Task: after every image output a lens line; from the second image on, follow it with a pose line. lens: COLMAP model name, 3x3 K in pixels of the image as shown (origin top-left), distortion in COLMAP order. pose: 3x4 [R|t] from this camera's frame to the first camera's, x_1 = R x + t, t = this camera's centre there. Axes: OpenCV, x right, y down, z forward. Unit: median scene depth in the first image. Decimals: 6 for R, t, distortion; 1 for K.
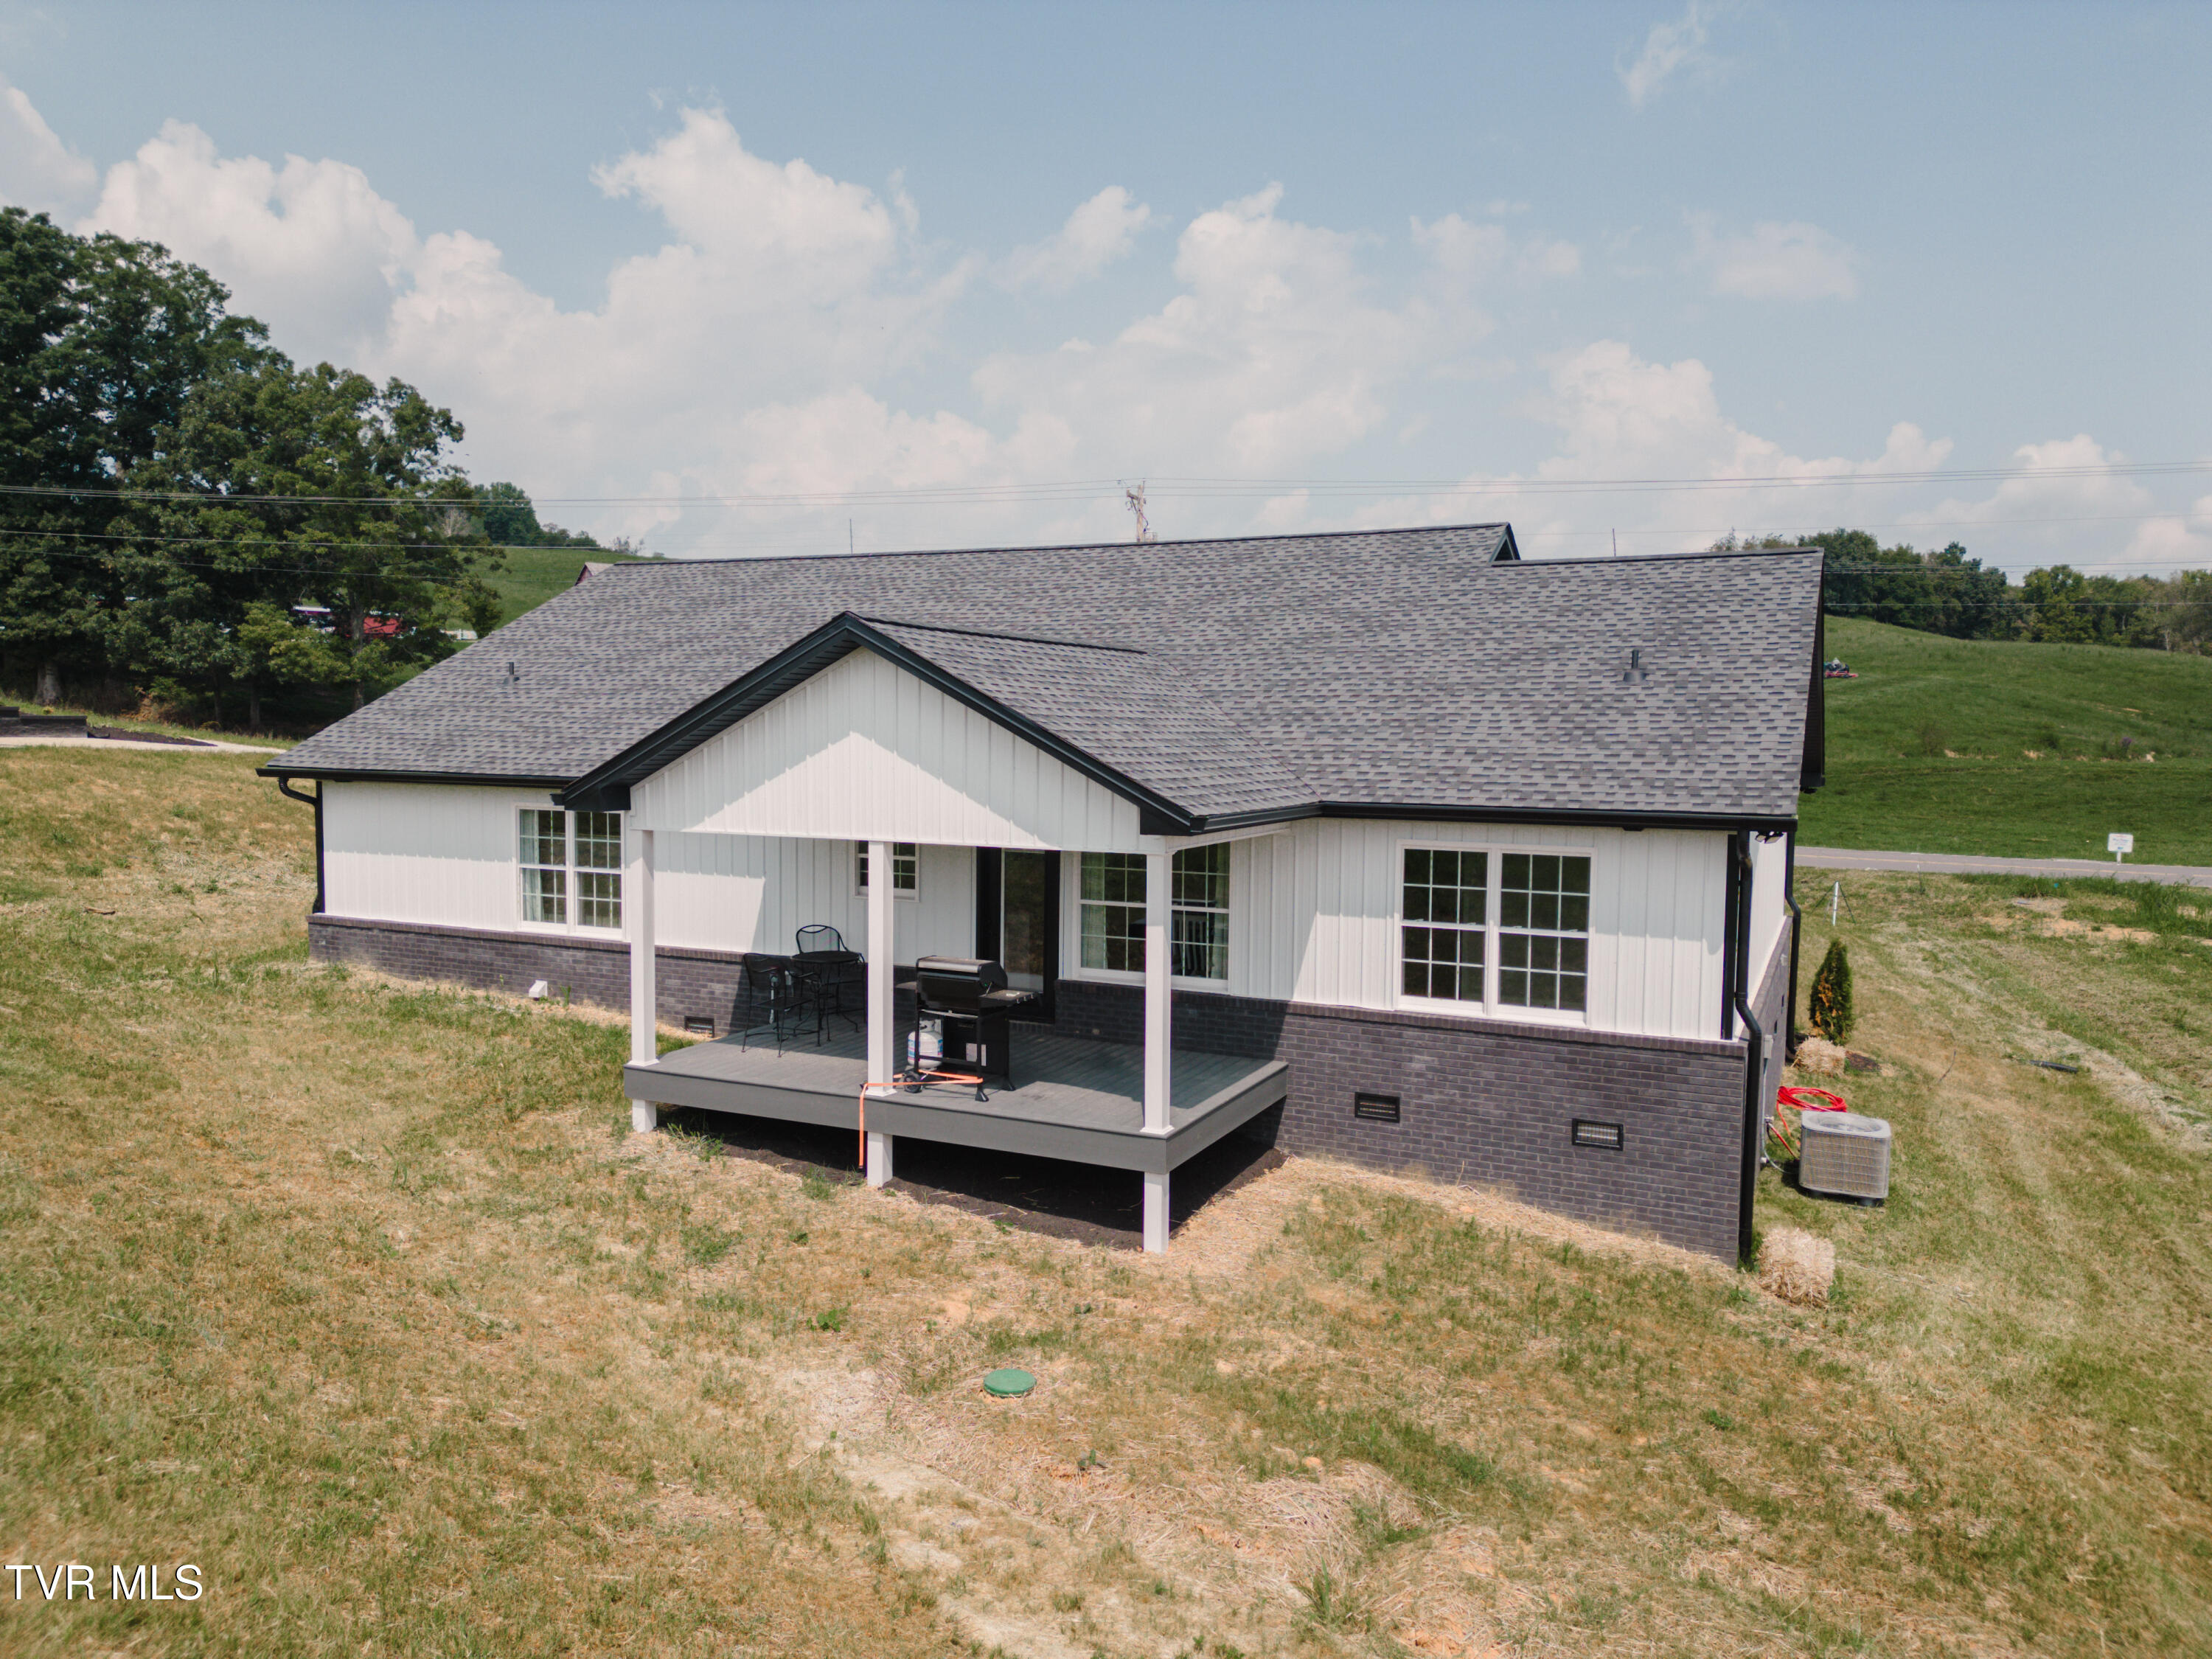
lens RADIAL K [[1542.4, 0, 1106.7], [0, 1542.4, 841.6], [0, 0, 1]] dist [0.067643, -0.066764]
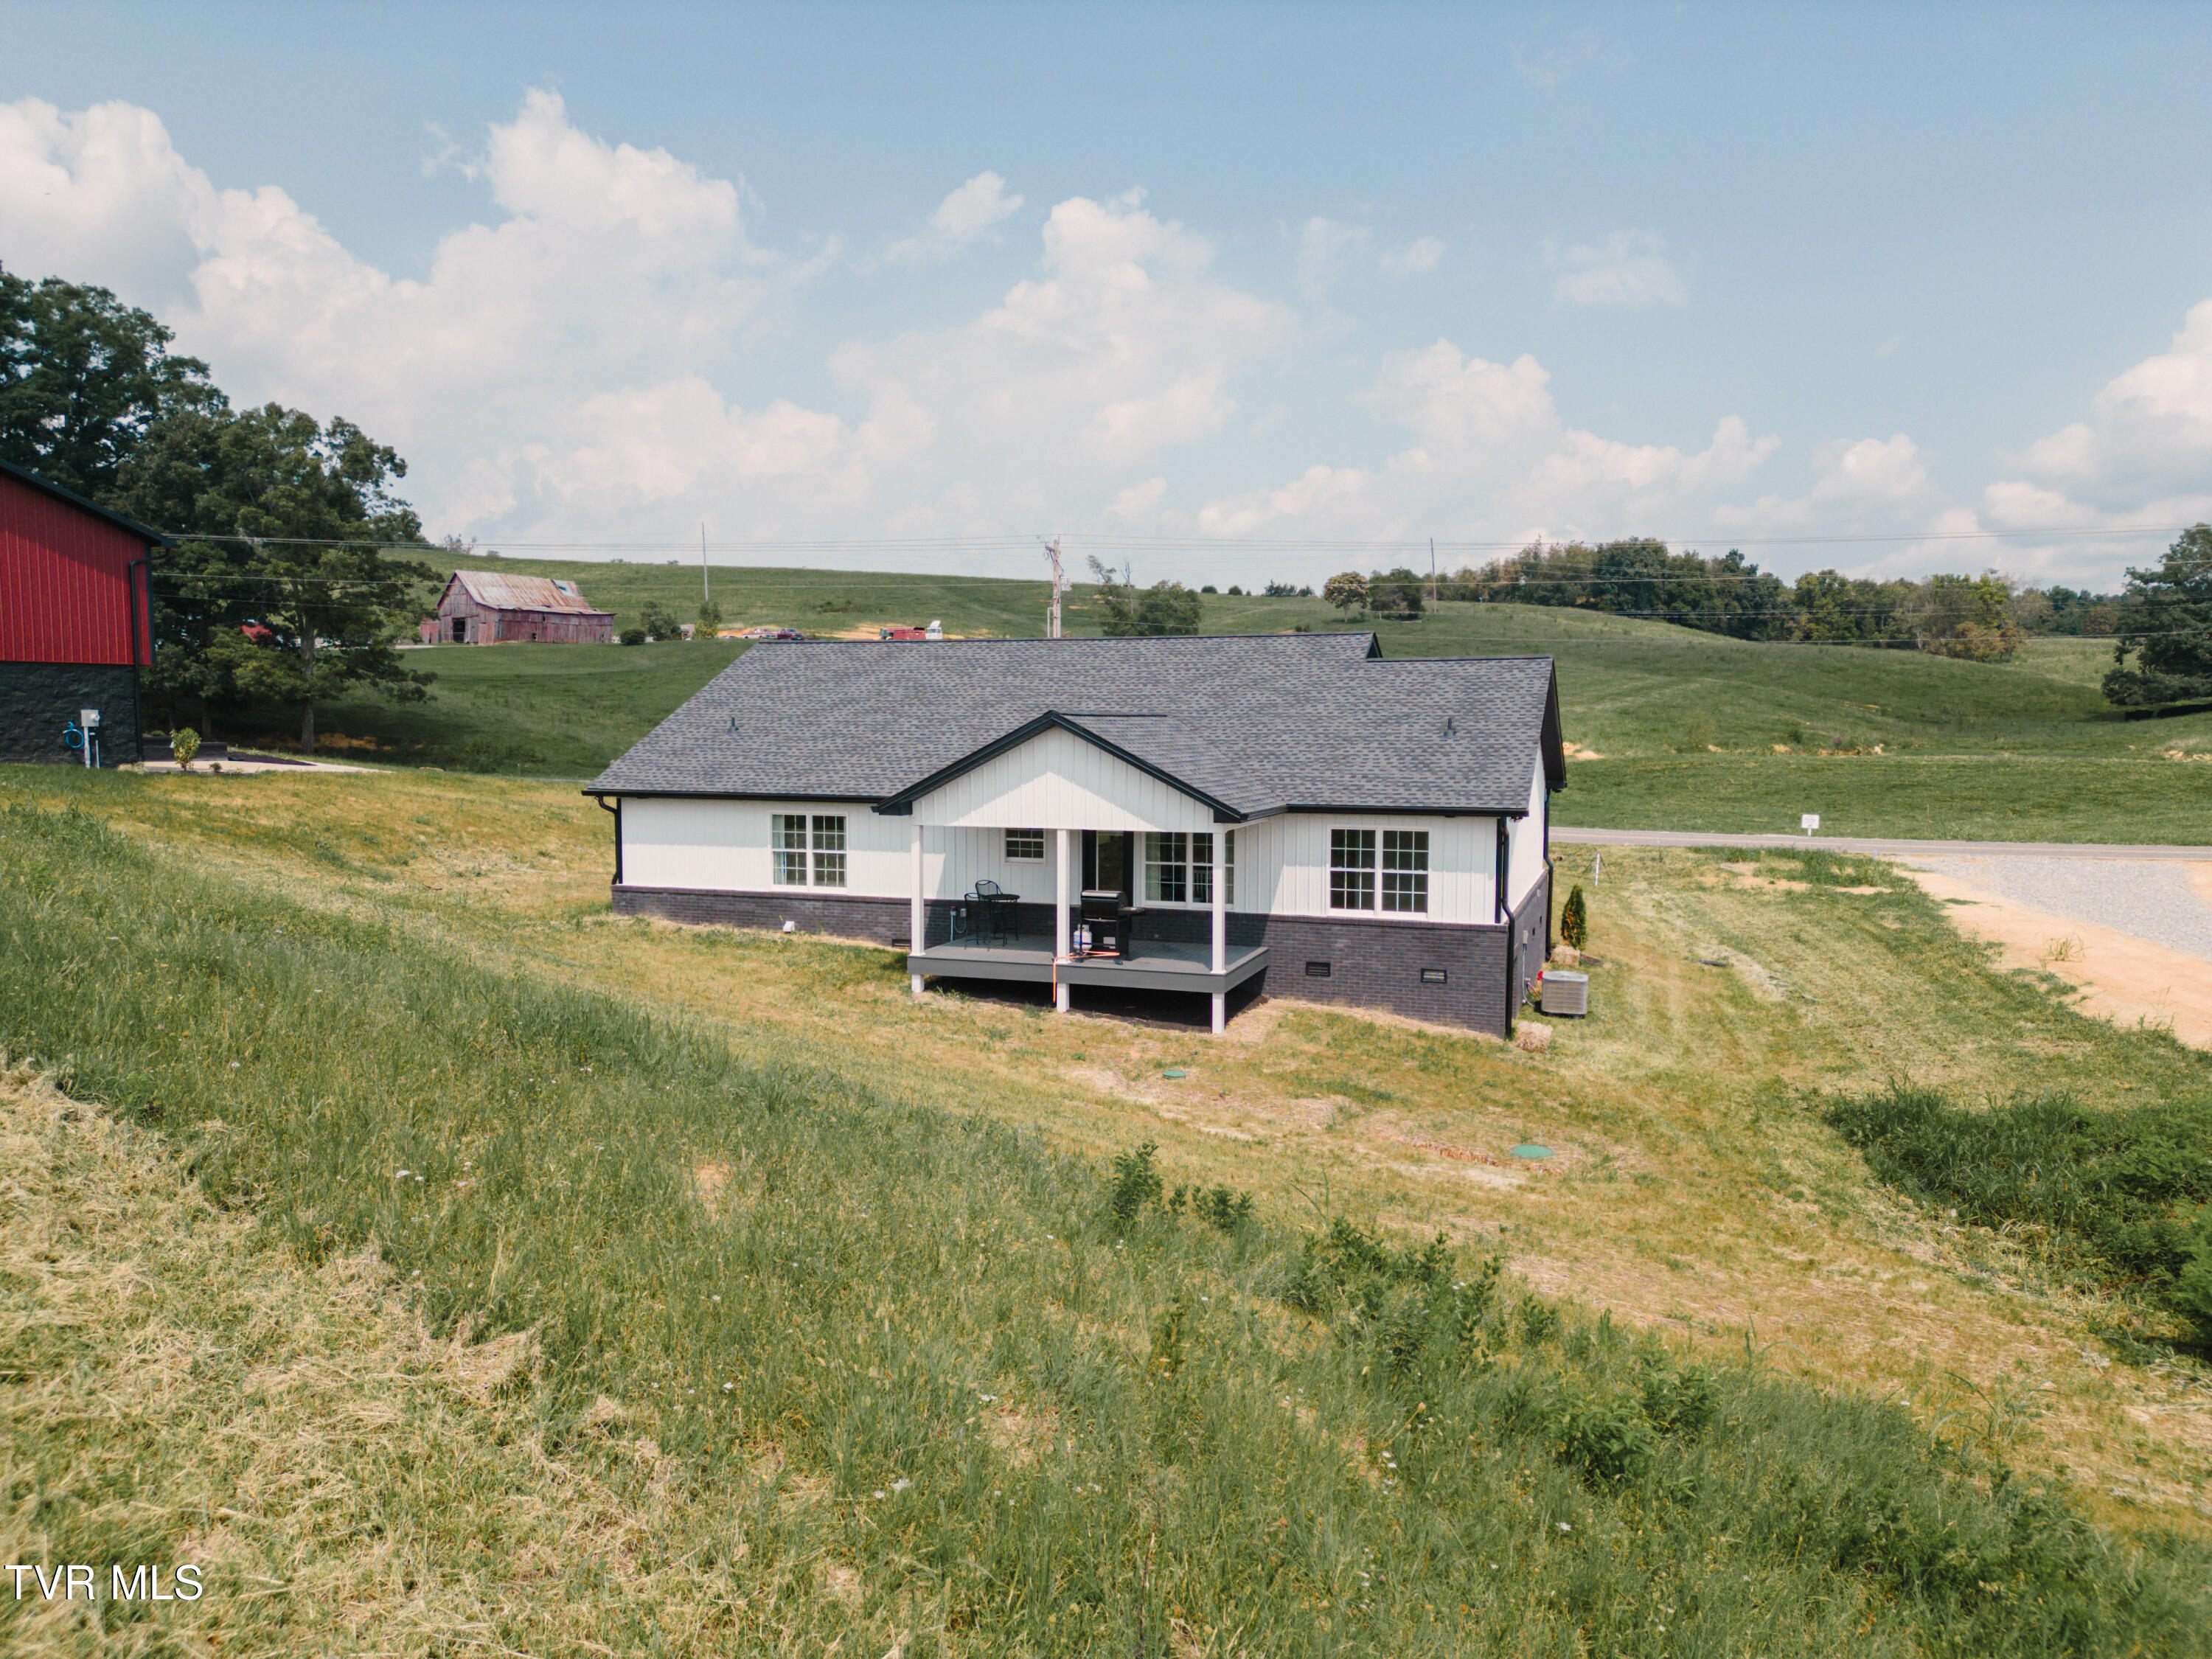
lens RADIAL K [[1534.1, 0, 1104.8], [0, 1534.1, 839.9], [0, 0, 1]] dist [0.078675, -0.057307]
pose [[0.994460, -0.016430, 0.103823, -0.268897], [0.016135, 0.999863, 0.003677, 0.006620], [-0.103869, -0.001981, 0.994589, -0.805616]]
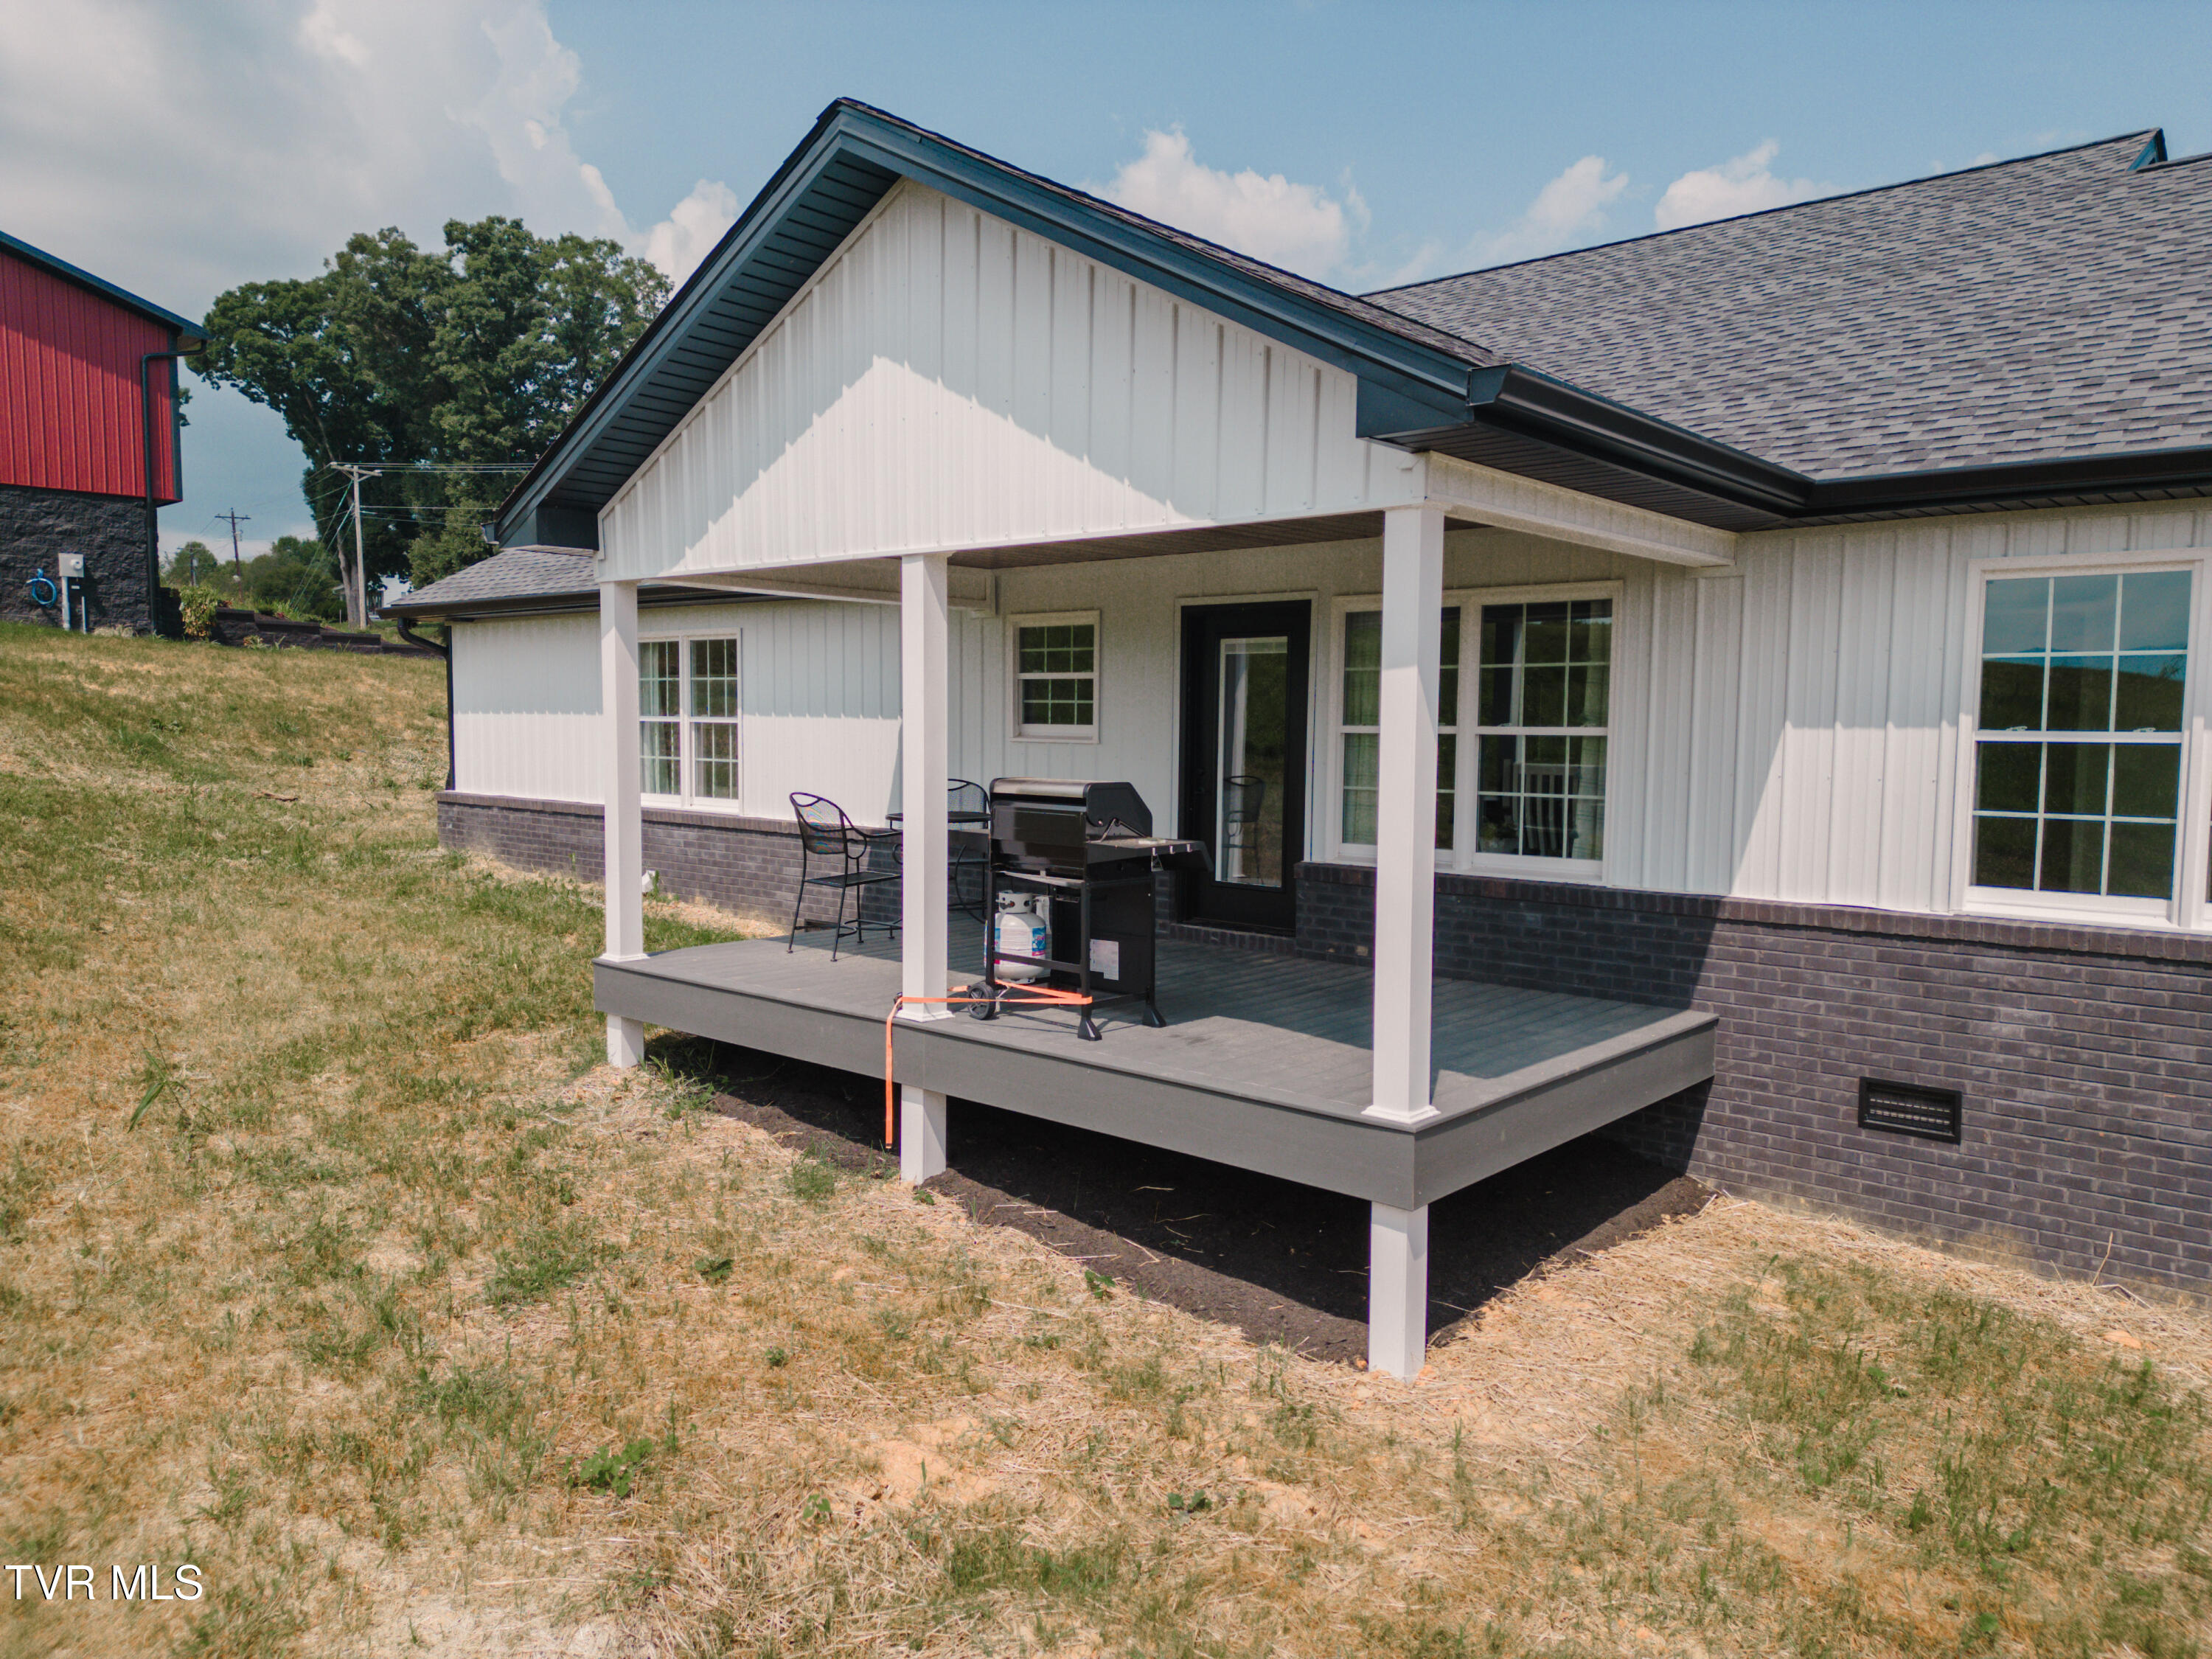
lens RADIAL K [[1542.4, 0, 1106.7], [0, 1542.4, 841.6], [0, 0, 1]] dist [0.067643, -0.066764]
pose [[0.962499, 0.021295, -0.270448, 0.061582], [-0.021596, 0.999765, 0.001864, 0.091035], [0.270425, 0.004047, 0.962733, 0.451771]]
